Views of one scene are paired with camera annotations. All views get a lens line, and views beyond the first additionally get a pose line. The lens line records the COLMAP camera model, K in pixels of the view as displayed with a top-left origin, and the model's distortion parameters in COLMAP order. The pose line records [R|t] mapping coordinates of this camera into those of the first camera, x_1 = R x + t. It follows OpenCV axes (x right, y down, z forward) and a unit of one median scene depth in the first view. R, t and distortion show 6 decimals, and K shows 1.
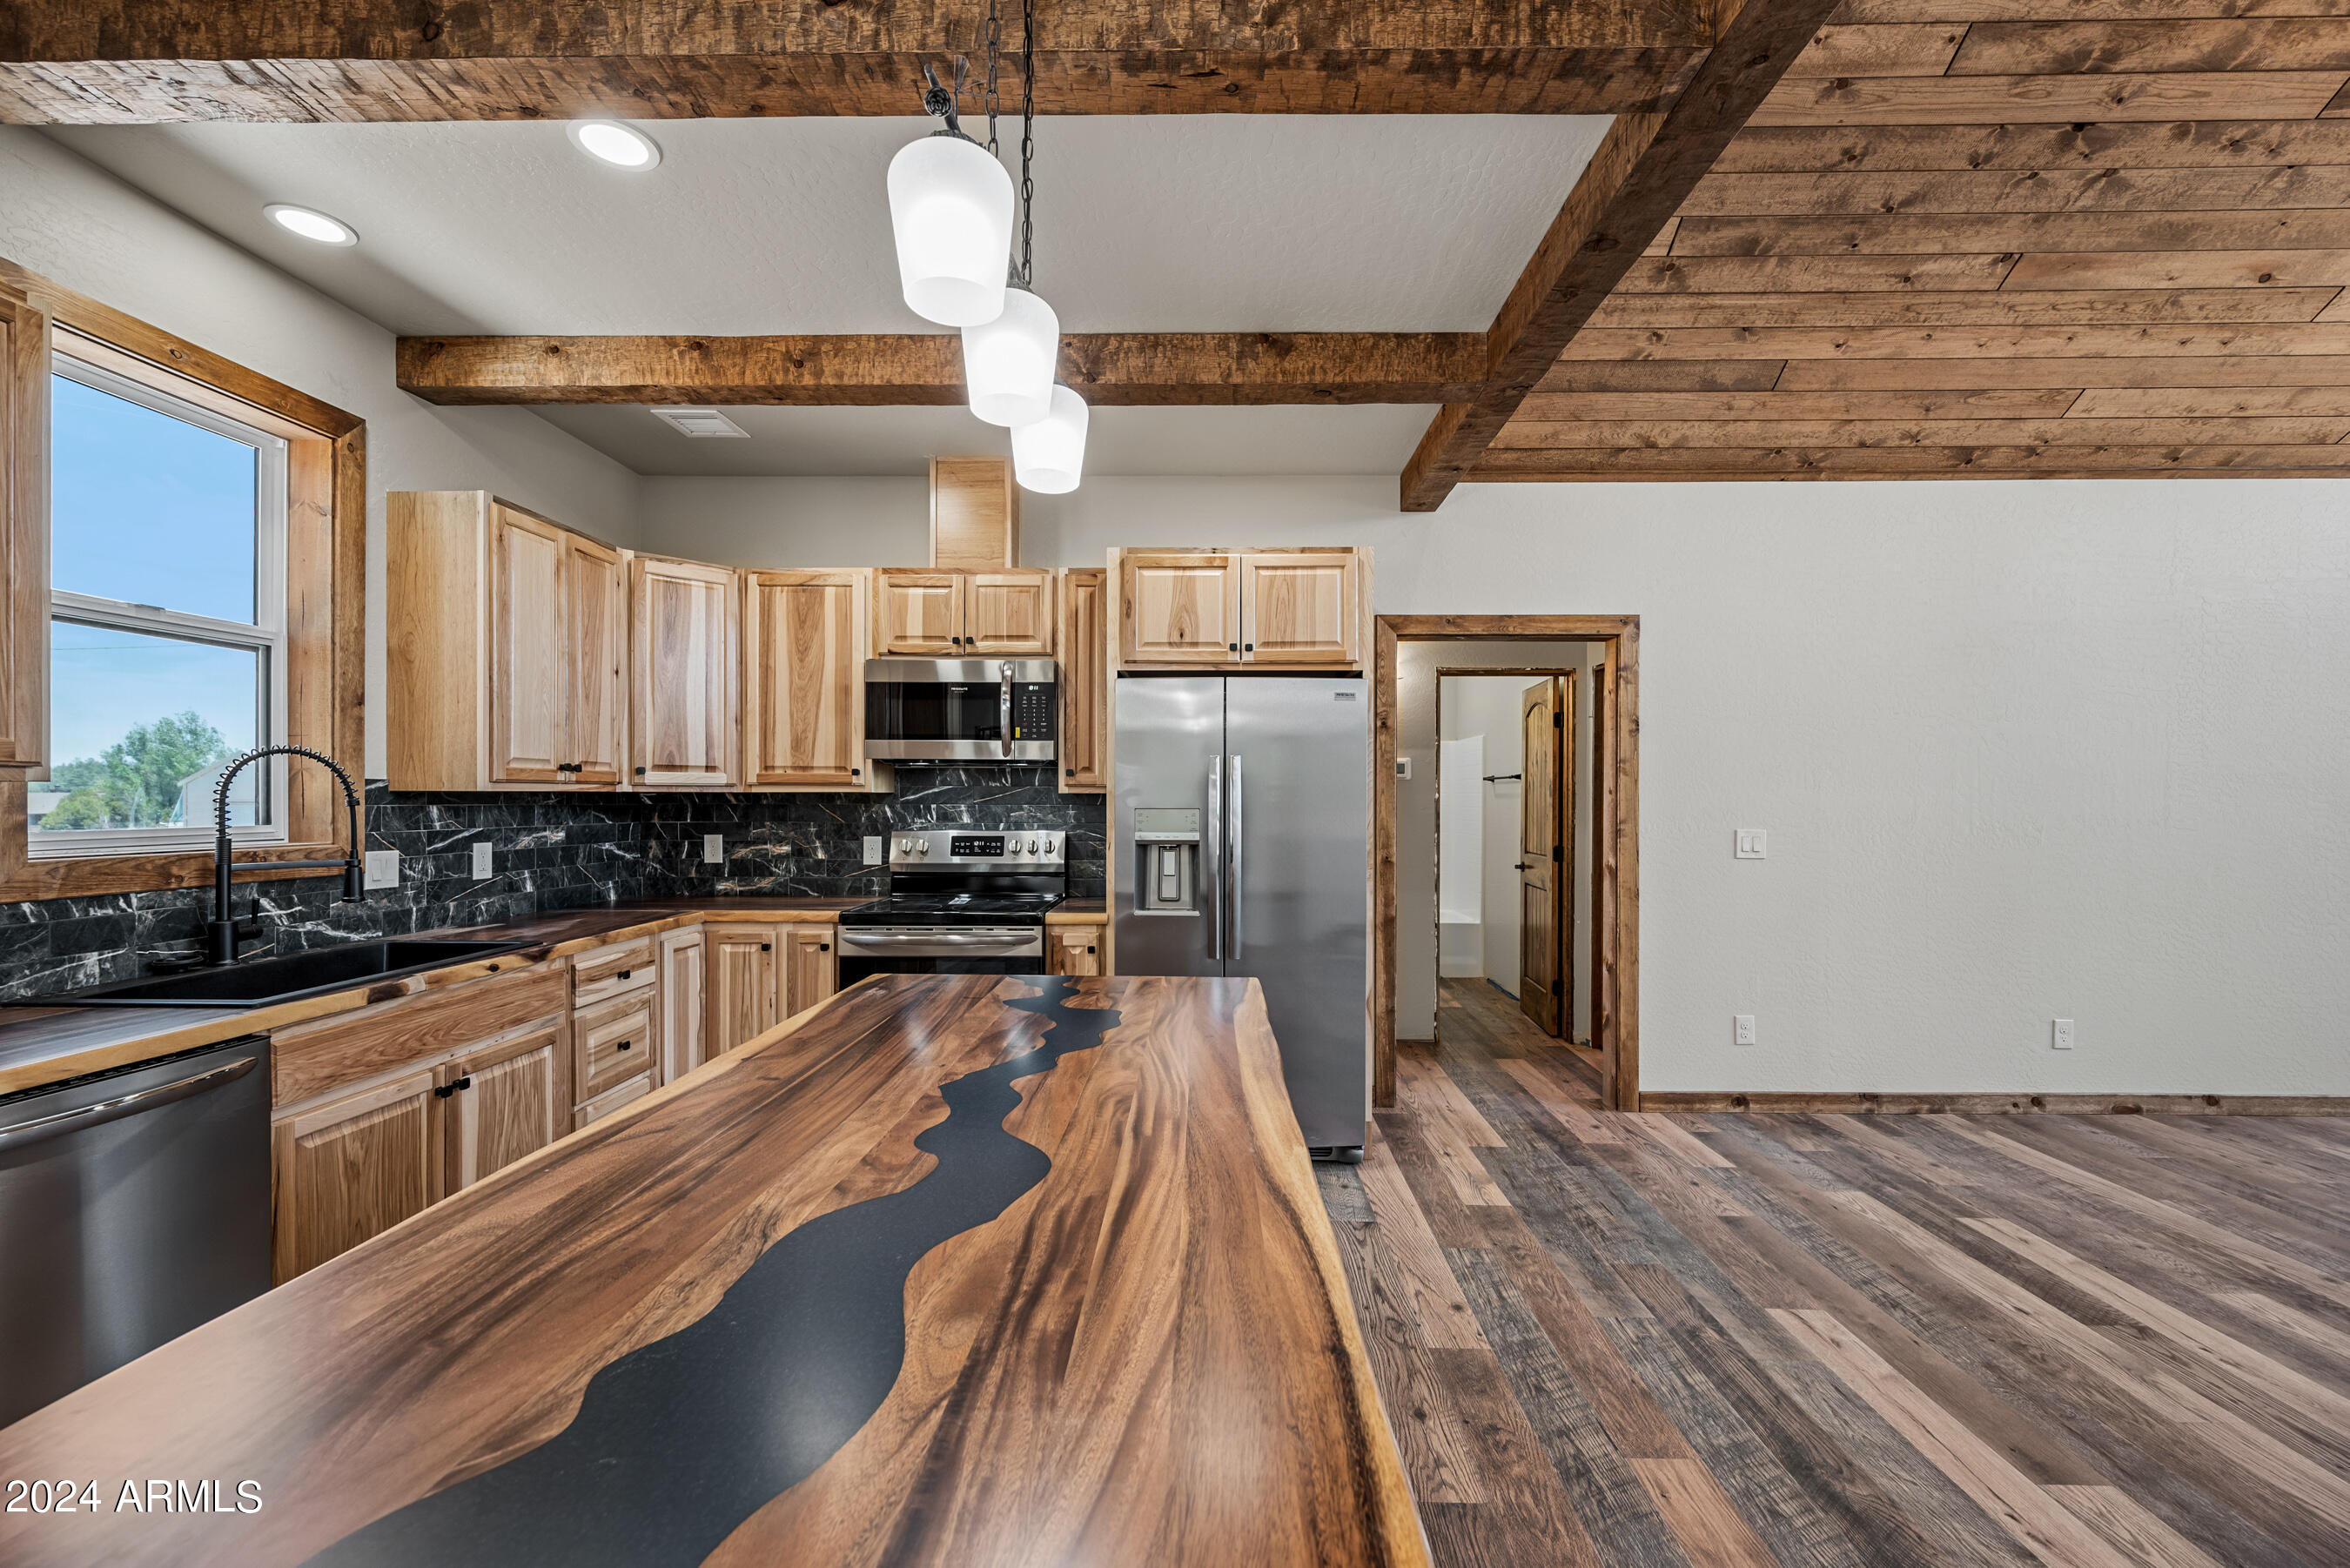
lens RADIAL K [[942.4, 0, 1188.1], [0, 942.4, 802.1], [0, 0, 1]] dist [-0.002580, 0.000695]
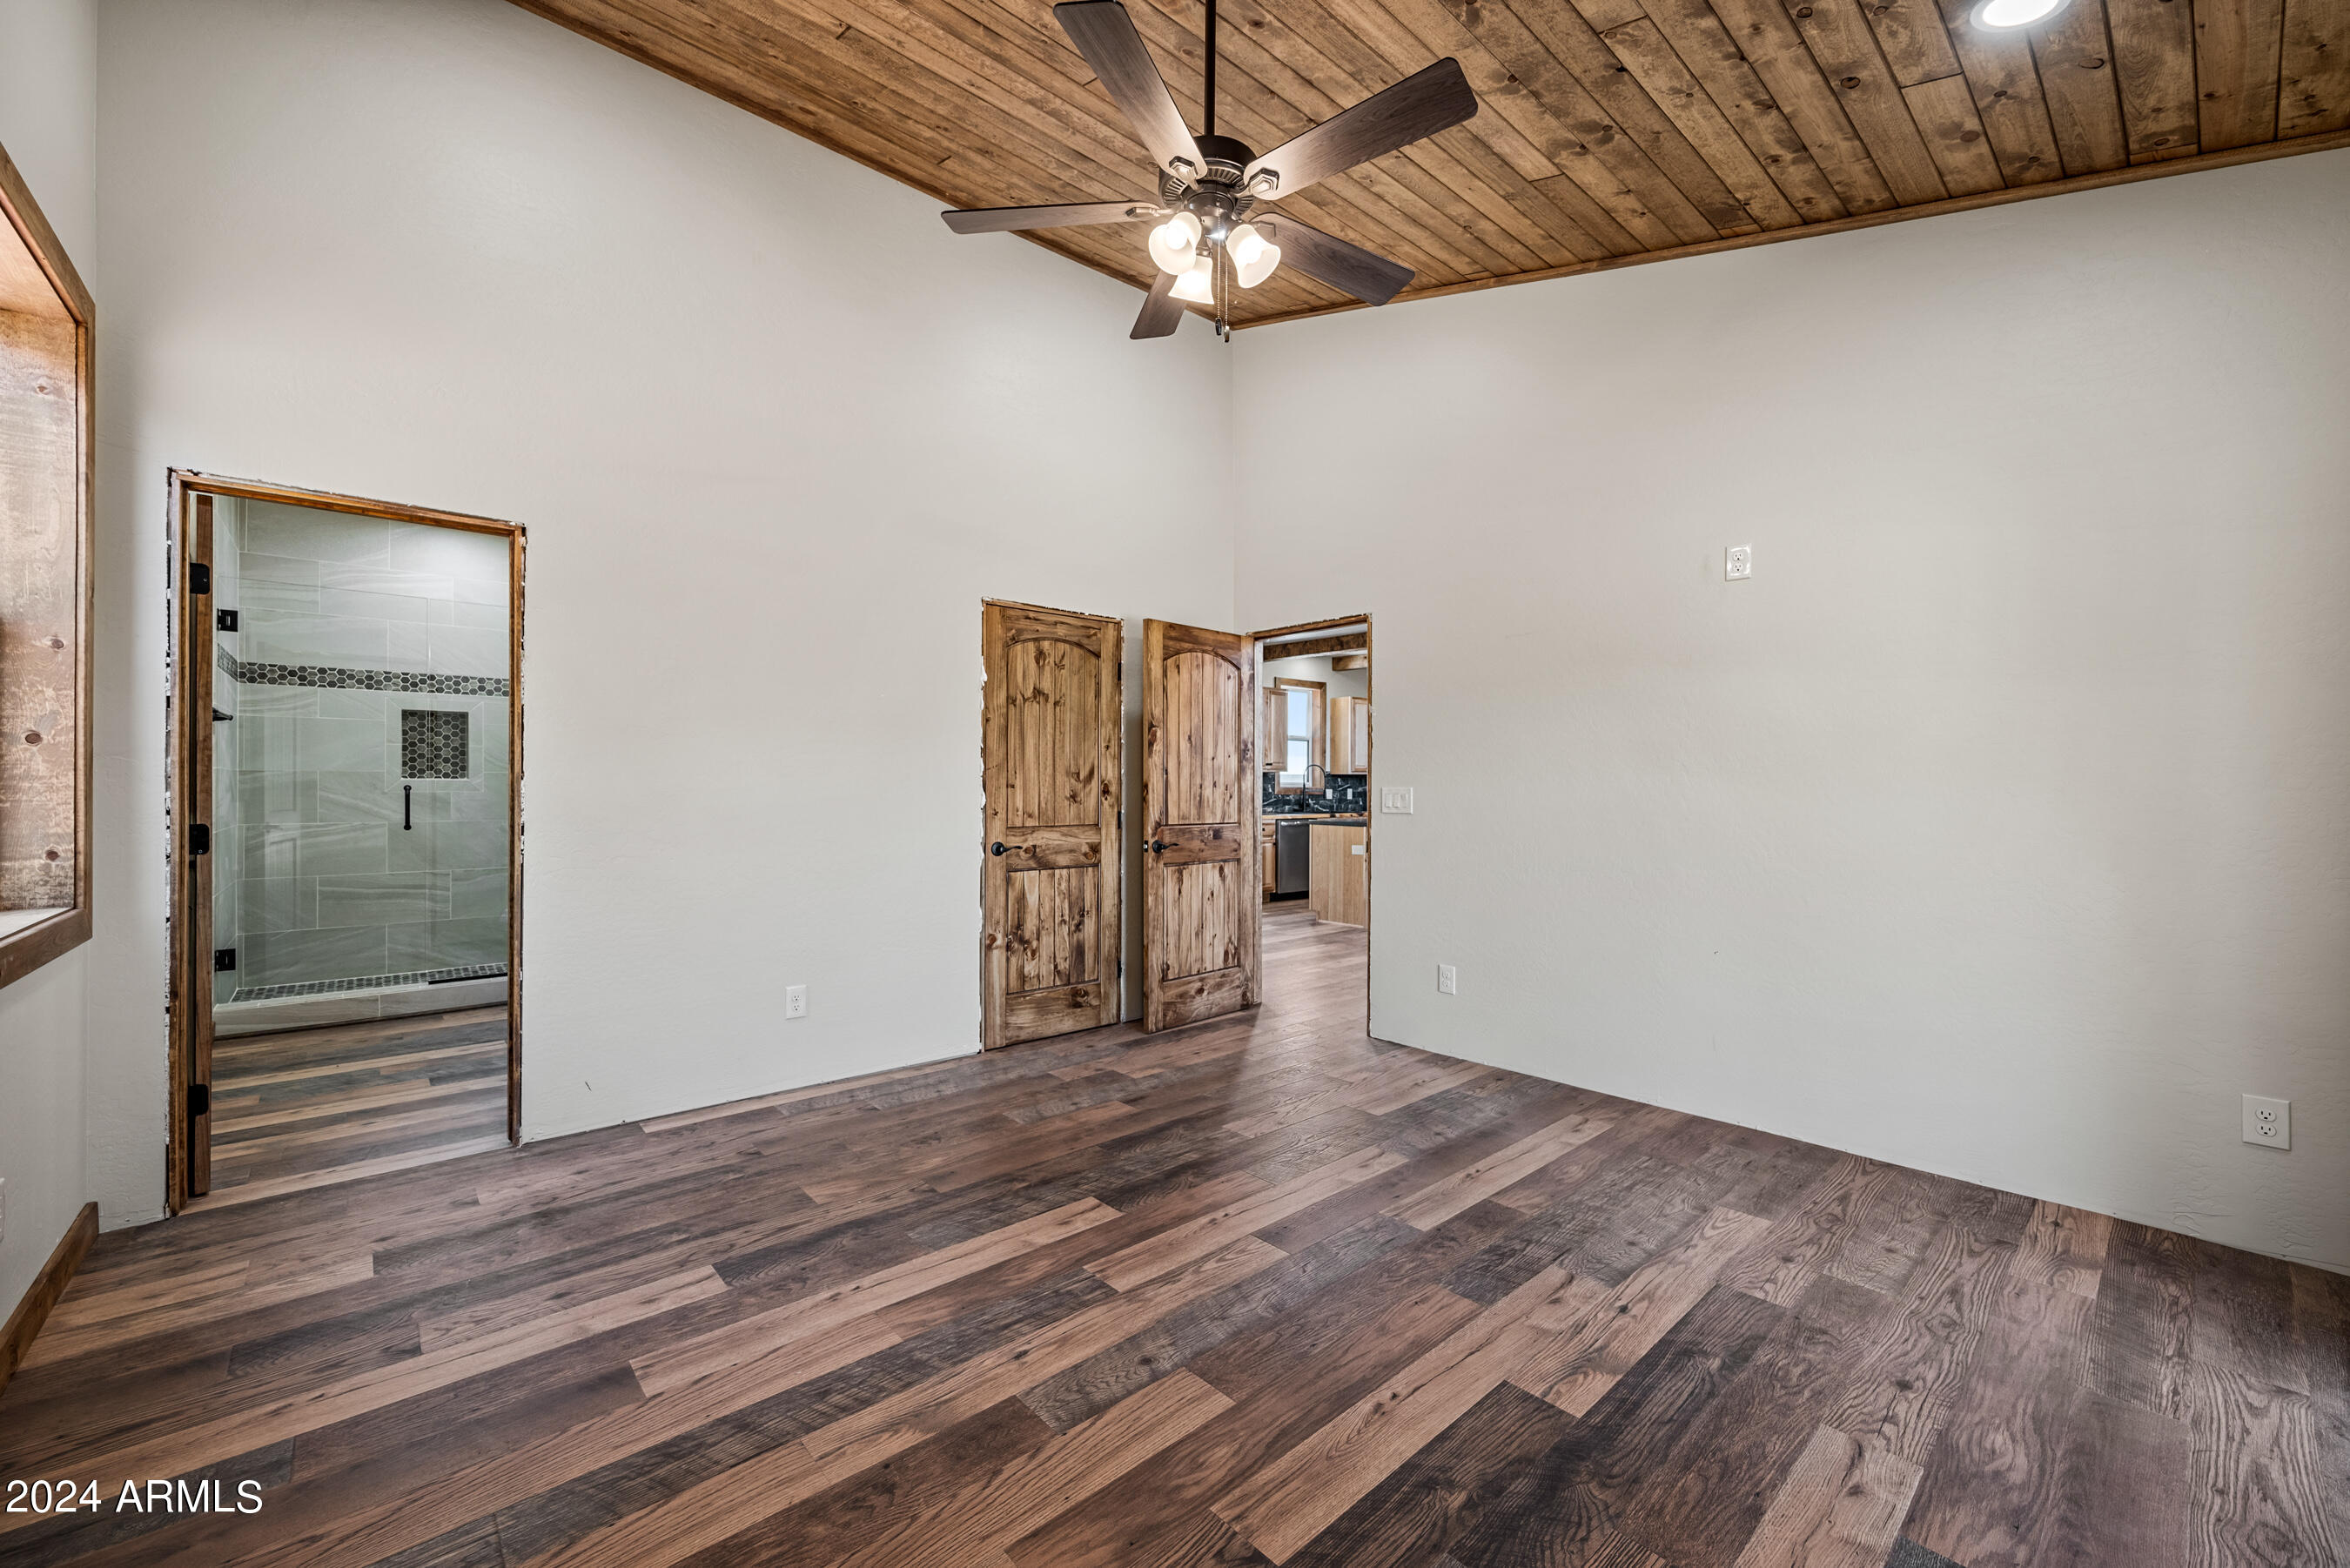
lens RADIAL K [[927.0, 0, 1176.6], [0, 927.0, 790.5], [0, 0, 1]] dist [-0.001938, -0.000112]
pose [[0.672214, 0.002908, -0.740351, 1.416527], [-0.004579, 0.999989, -0.000231, 0.053441], [0.740342, 0.003545, 0.672221, -1.856485]]
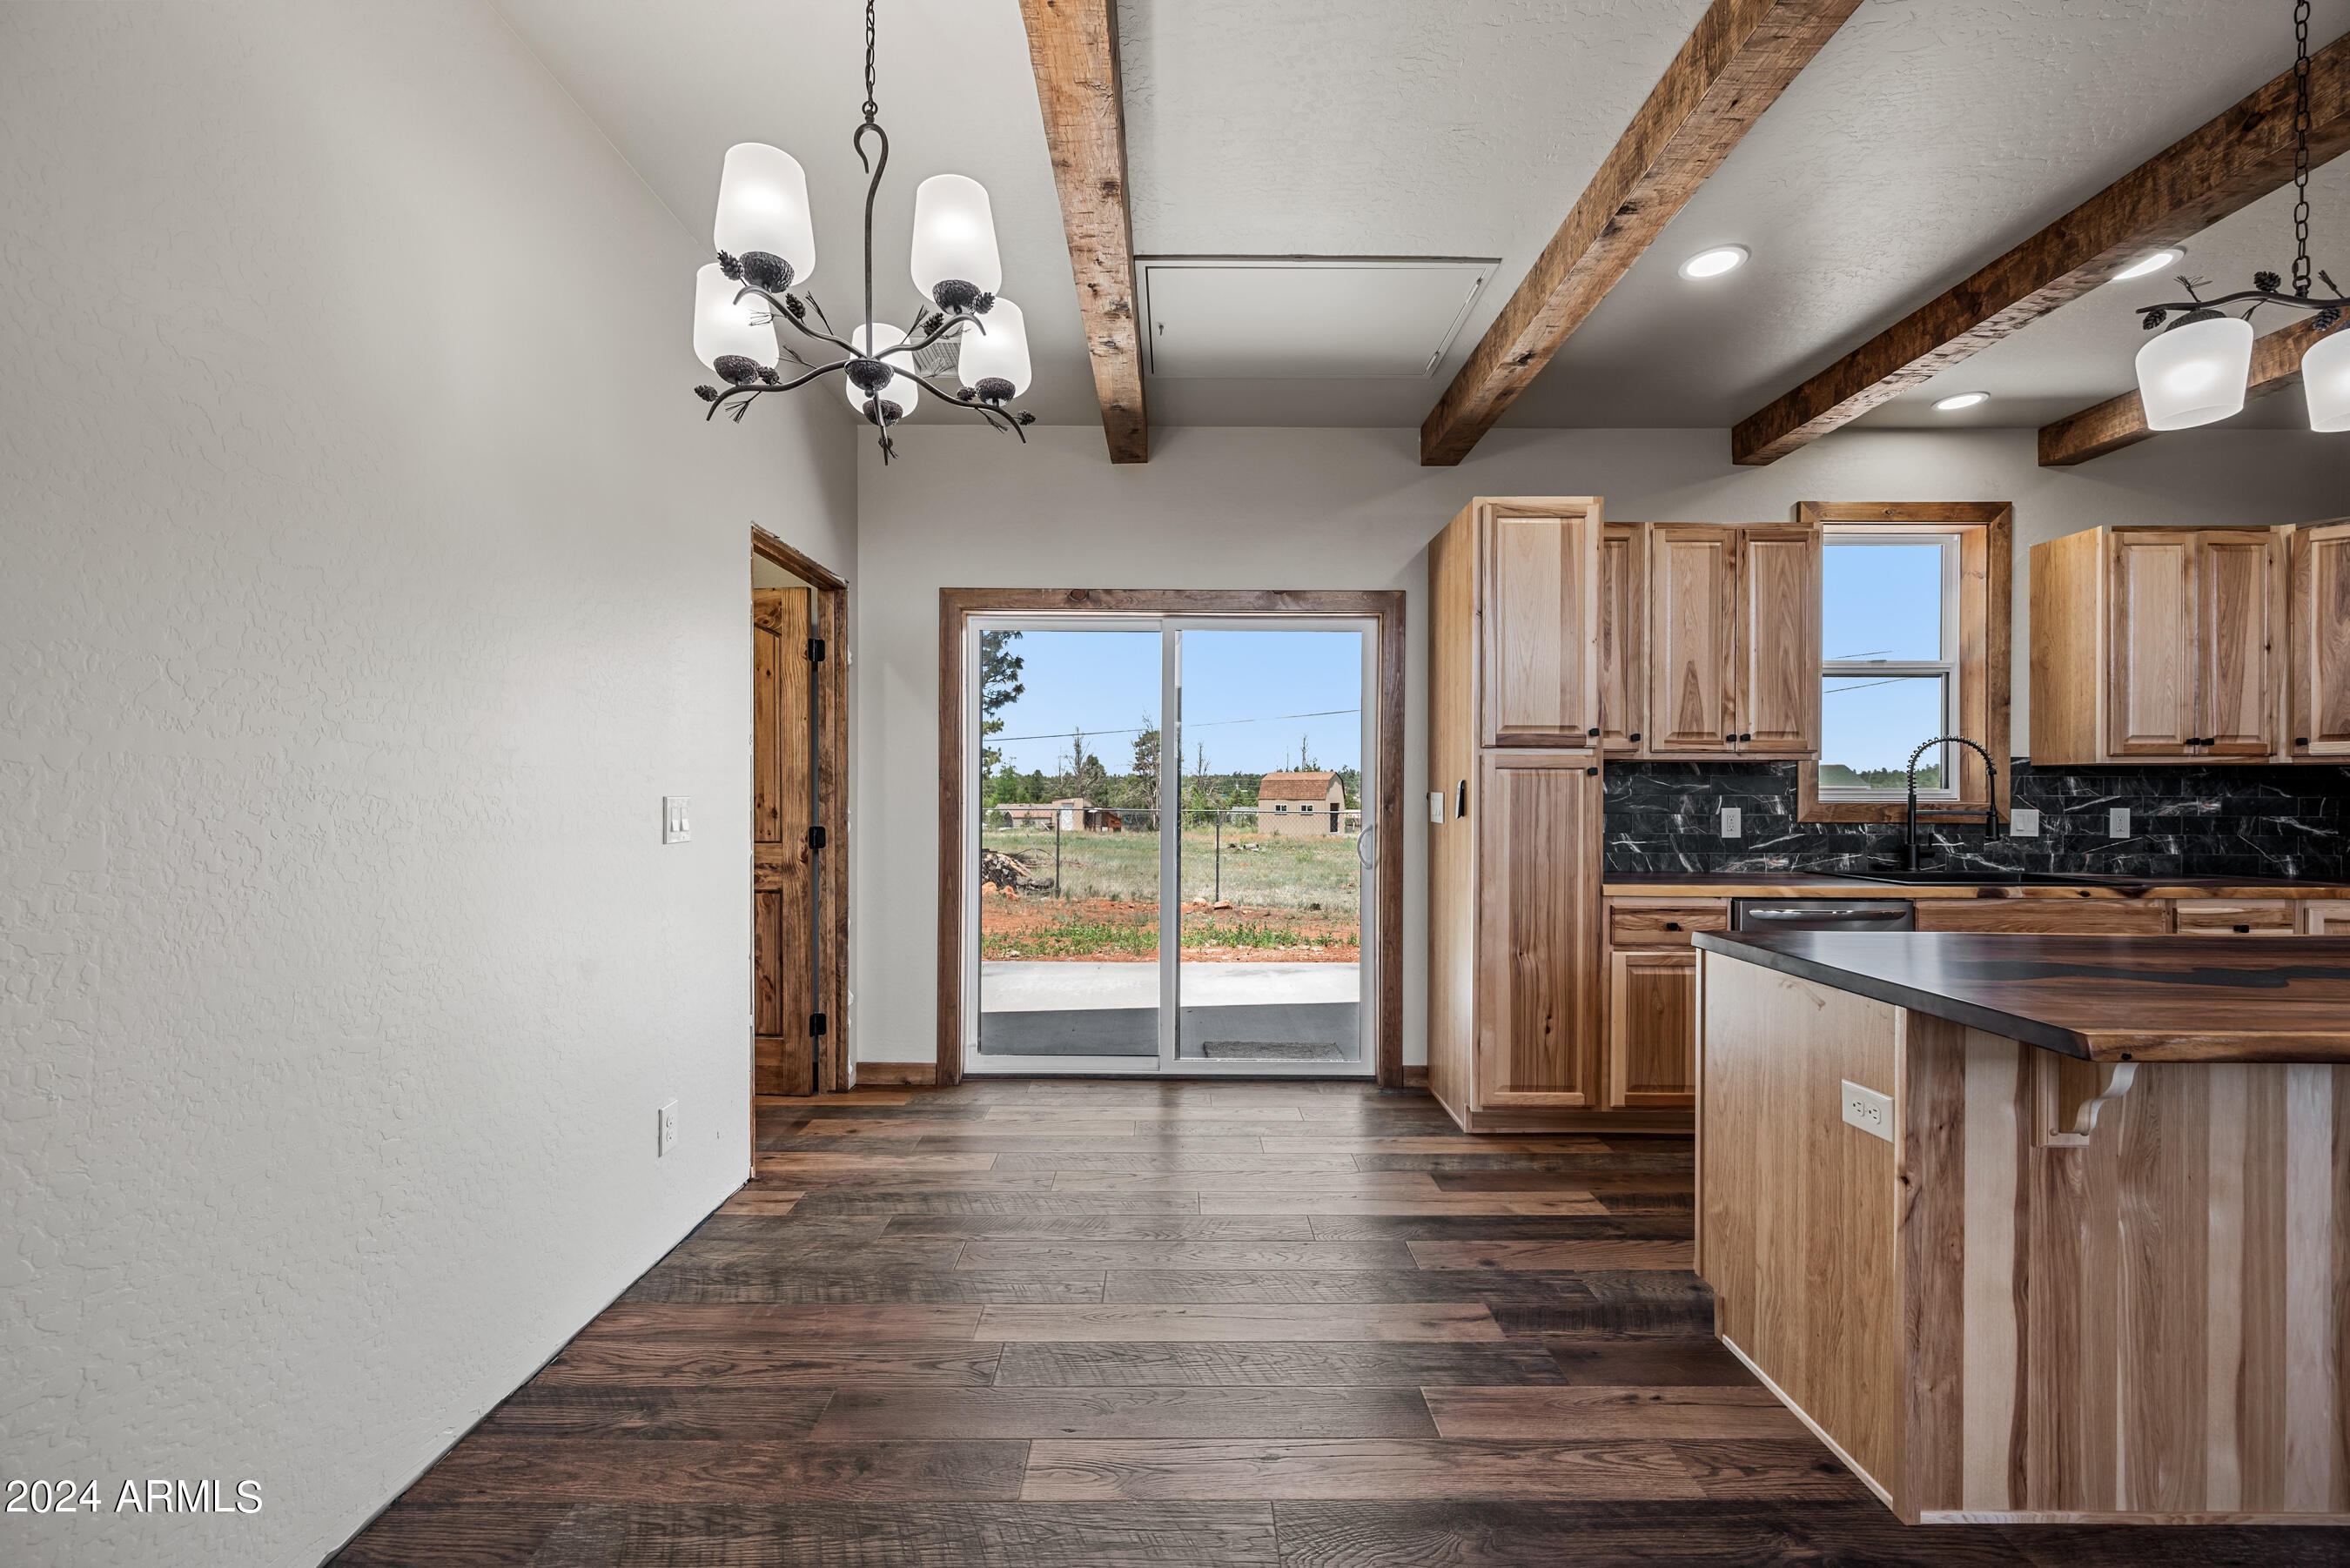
lens RADIAL K [[931.7, 0, 1171.7], [0, 931.7, 794.6], [0, 0, 1]] dist [-0.000951, 0.000257]
pose [[0.019554, -0.001777, -0.999807, 0.425217], [-0.007416, 0.999971, -0.001922, 0.037547], [0.999781, 0.007452, 0.019540, -0.242079]]
